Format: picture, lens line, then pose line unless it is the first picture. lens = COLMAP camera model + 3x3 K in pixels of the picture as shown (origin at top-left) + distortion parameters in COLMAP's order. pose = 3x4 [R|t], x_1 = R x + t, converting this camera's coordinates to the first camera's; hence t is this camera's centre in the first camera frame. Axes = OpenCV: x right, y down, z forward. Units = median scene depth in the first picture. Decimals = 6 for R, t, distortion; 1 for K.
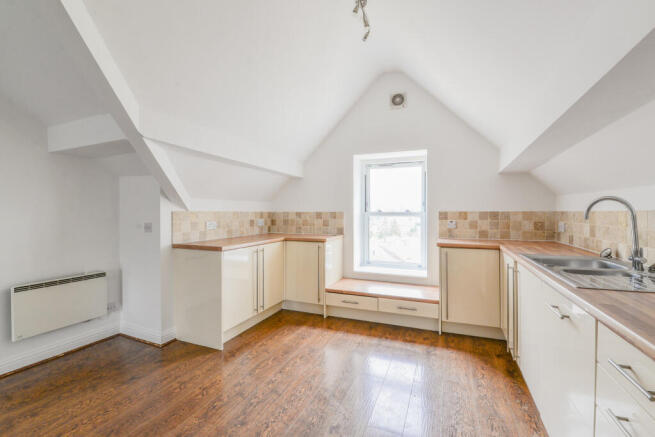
lens RADIAL K [[291.8, 0, 329.9], [0, 291.8, 214.9], [0, 0, 1]] dist [-0.001546, -0.000114]
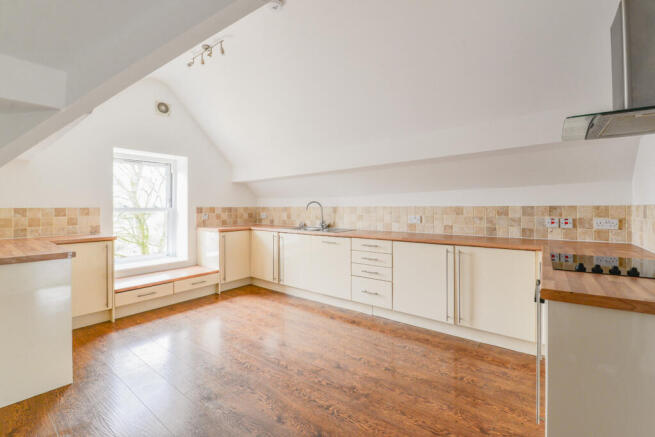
lens RADIAL K [[291.8, 0, 327.9], [0, 291.8, 214.0], [0, 0, 1]] dist [-0.001546, -0.000114]
pose [[0.270383, -0.023448, 0.962467, -0.747179], [0.011272, 0.999712, 0.021189, -0.002107], [-0.962687, 0.005120, 0.270569, 0.094579]]
